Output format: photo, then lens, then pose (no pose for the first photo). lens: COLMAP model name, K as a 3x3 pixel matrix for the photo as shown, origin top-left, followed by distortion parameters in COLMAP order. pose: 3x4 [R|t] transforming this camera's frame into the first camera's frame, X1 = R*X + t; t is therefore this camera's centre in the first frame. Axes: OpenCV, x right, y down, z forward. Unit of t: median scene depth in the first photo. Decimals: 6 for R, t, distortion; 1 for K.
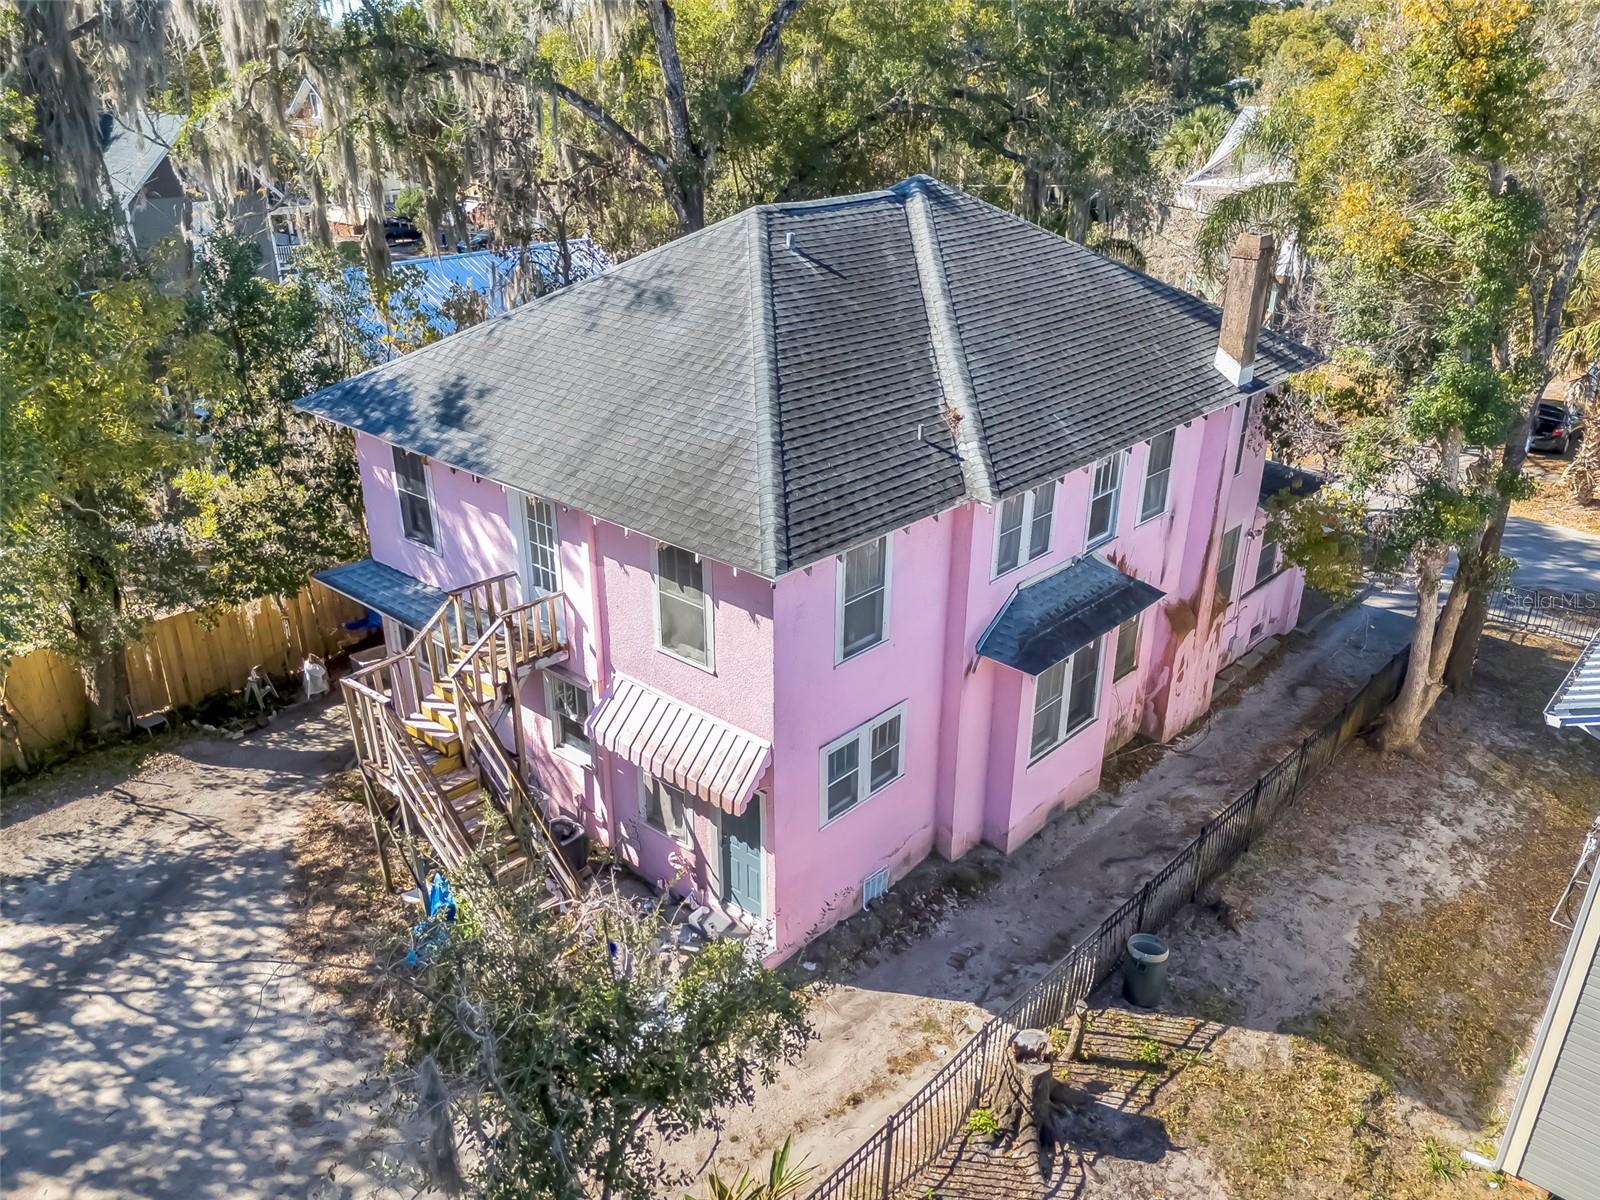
lens RADIAL K [[1194.8, 0, 800.0], [0, 1194.8, 600.0], [0, 0, 1]] dist [0.064167, -0.064933]
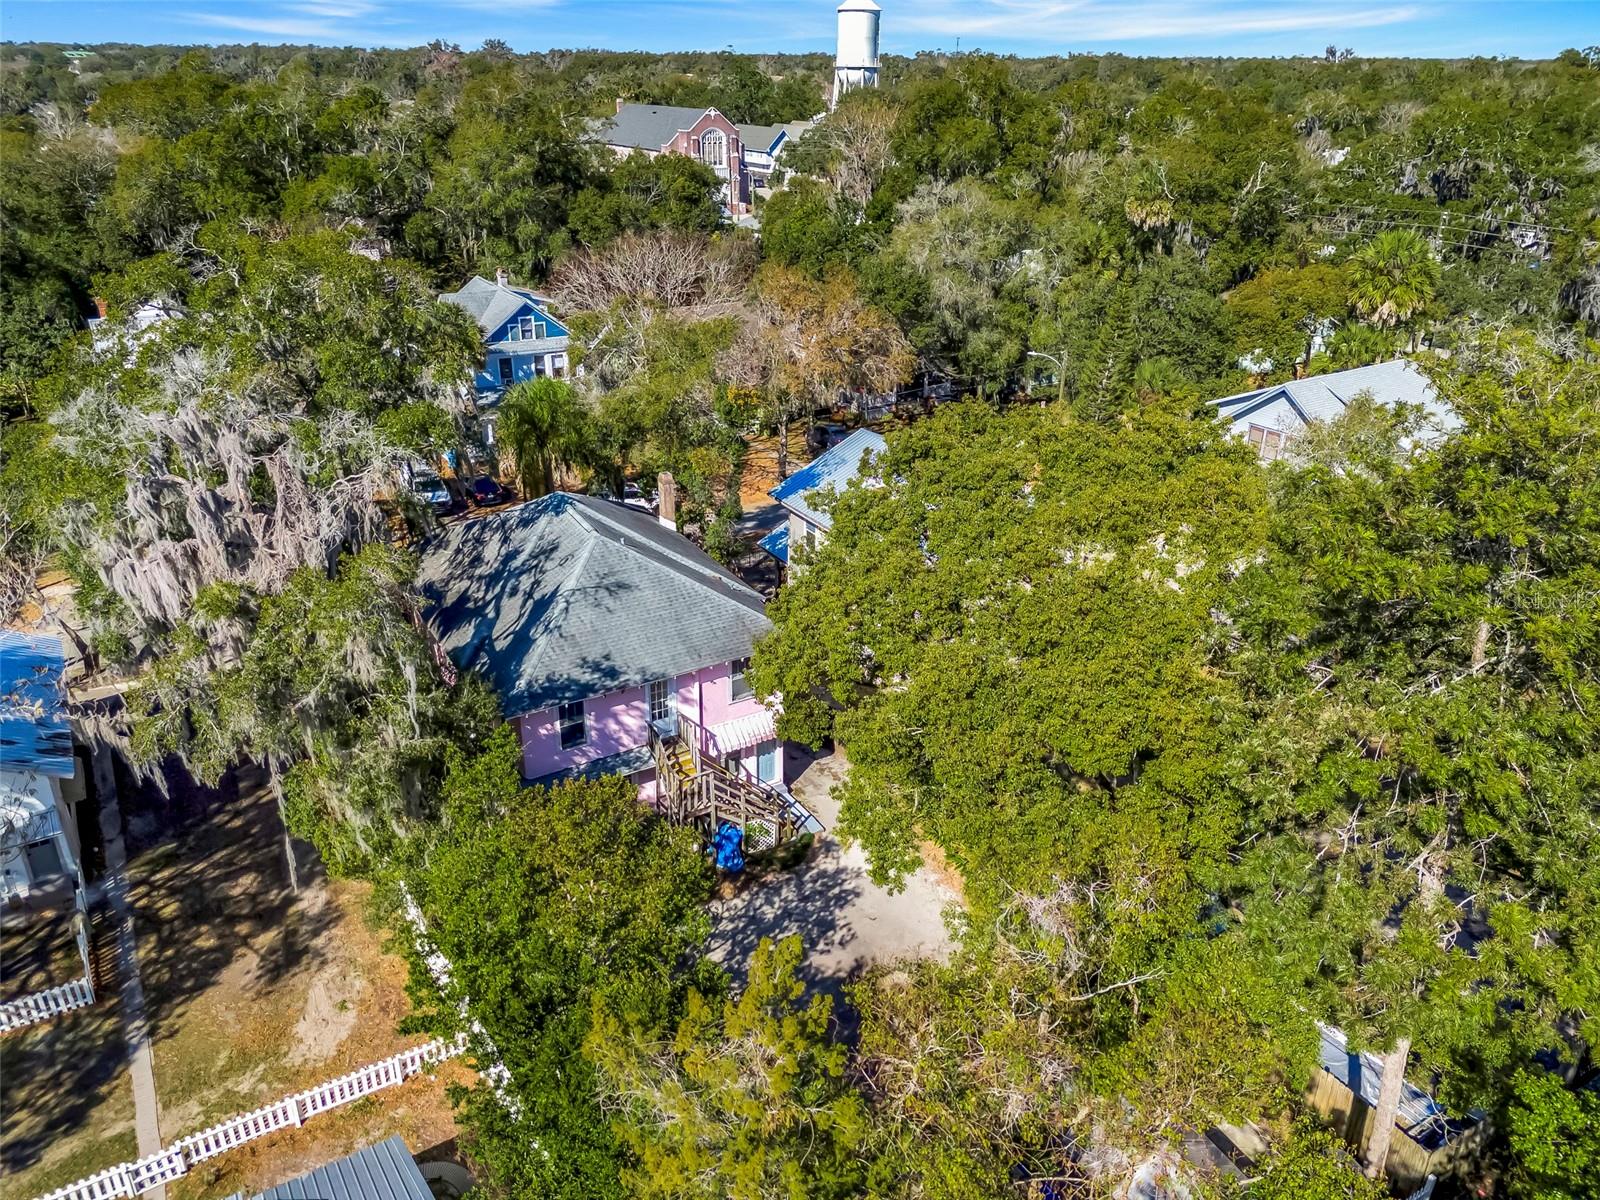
lens RADIAL K [[1194.8, 0, 800.0], [0, 1194.8, 600.0], [0, 0, 1]] dist [0.064167, -0.064933]
pose [[0.305071, -0.405635, 0.861622, -2.127727], [0.384026, 0.880328, 0.278471, -0.788027], [-0.871468, 0.245932, 0.424337, -0.244071]]
